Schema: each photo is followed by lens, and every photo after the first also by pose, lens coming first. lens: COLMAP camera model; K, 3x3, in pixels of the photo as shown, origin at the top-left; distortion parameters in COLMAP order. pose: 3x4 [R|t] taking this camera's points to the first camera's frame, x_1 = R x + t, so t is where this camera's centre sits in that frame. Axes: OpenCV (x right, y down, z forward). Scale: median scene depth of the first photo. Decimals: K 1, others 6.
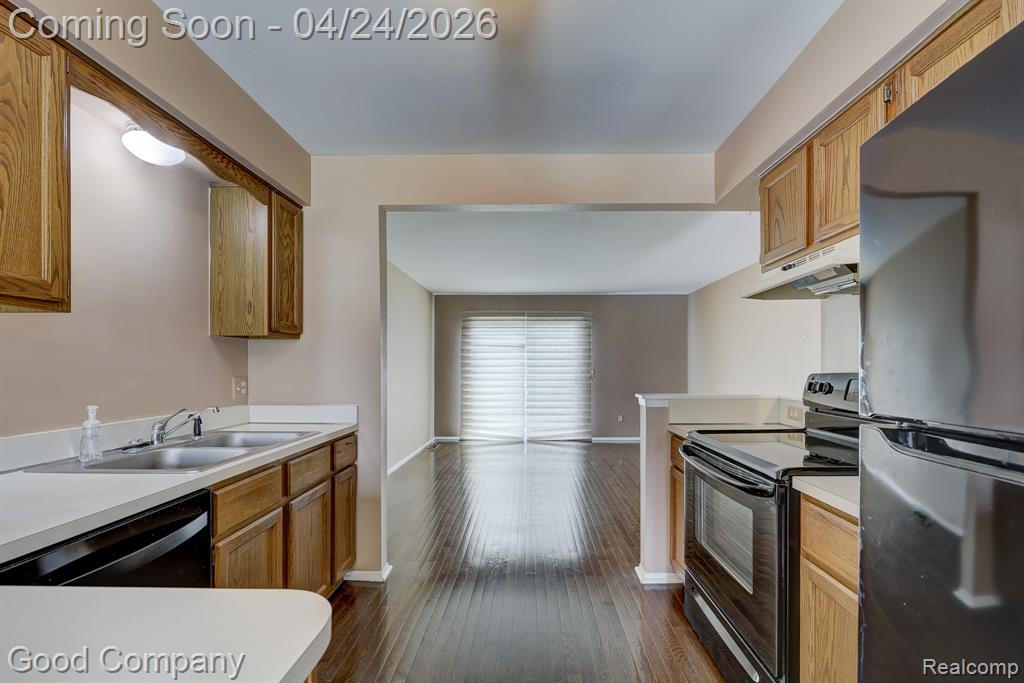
lens RADIAL K [[427.8, 0, 522.7], [0, 427.8, 365.3], [0, 0, 1]] dist [-0.002115, -0.000456]
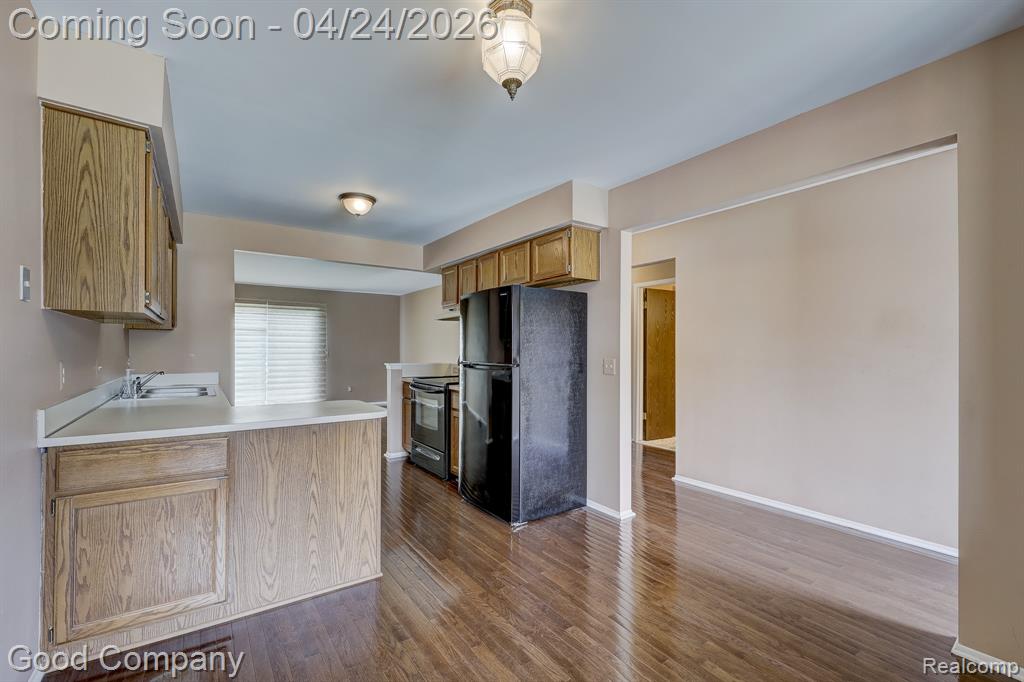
lens RADIAL K [[439.7, 0, 499.0], [0, 439.7, 348.0], [0, 0, 1]] dist [-0.000197, -0.000012]
pose [[0.816262, 0.003969, 0.577669, -0.166174], [-0.006011, 0.999981, 0.001622, -0.002785], [-0.577651, -0.004796, 0.816270, -0.330458]]
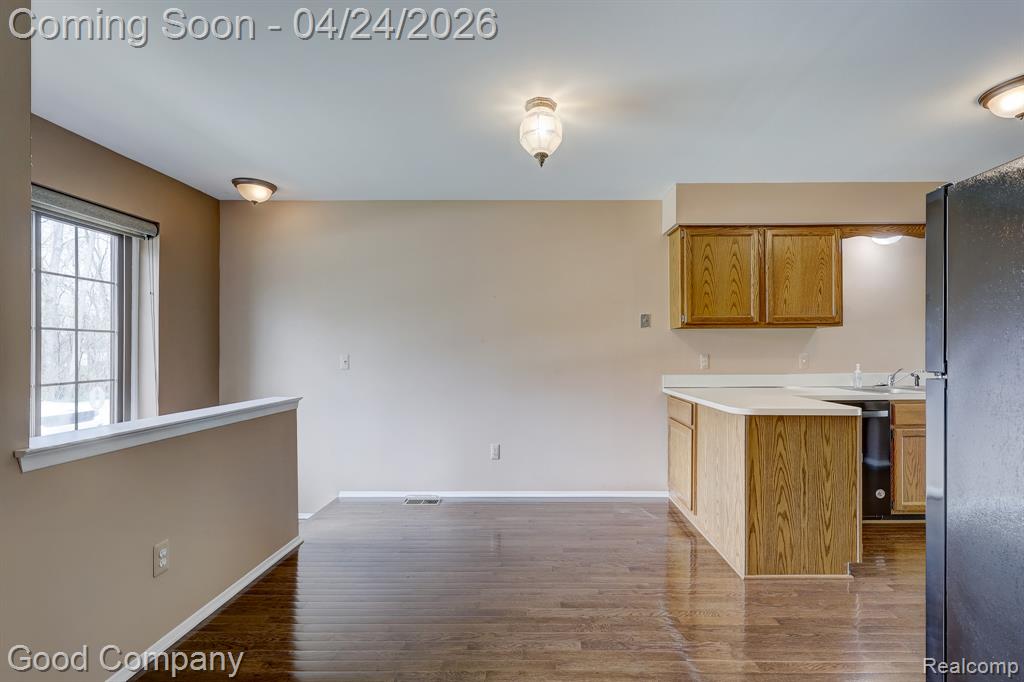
lens RADIAL K [[444.4, 0, 536.3], [0, 444.4, 352.9], [0, 0, 1]] dist [0.000580, 0.000067]
pose [[0.015095, 0.000134, -0.999886, 0.284062], [0.007482, 0.999972, 0.000247, 0.004549], [0.999858, -0.007485, 0.015094, -0.160318]]
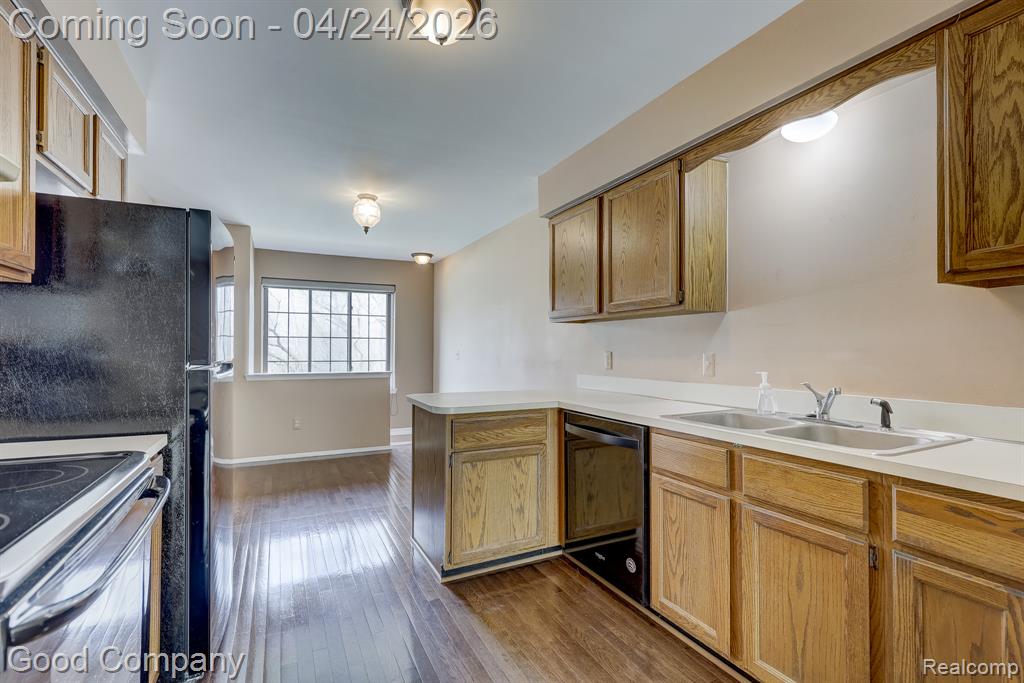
lens RADIAL K [[456.6, 0, 499.4], [0, 456.6, 345.9], [0, 0, 1]] dist [-0.003841, -0.000454]
pose [[-0.890883, -0.005101, -0.454205, 0.069744], [0.000015, 0.999937, -0.011259, 0.007062], [0.454233, -0.010038, -0.890826, 0.392047]]
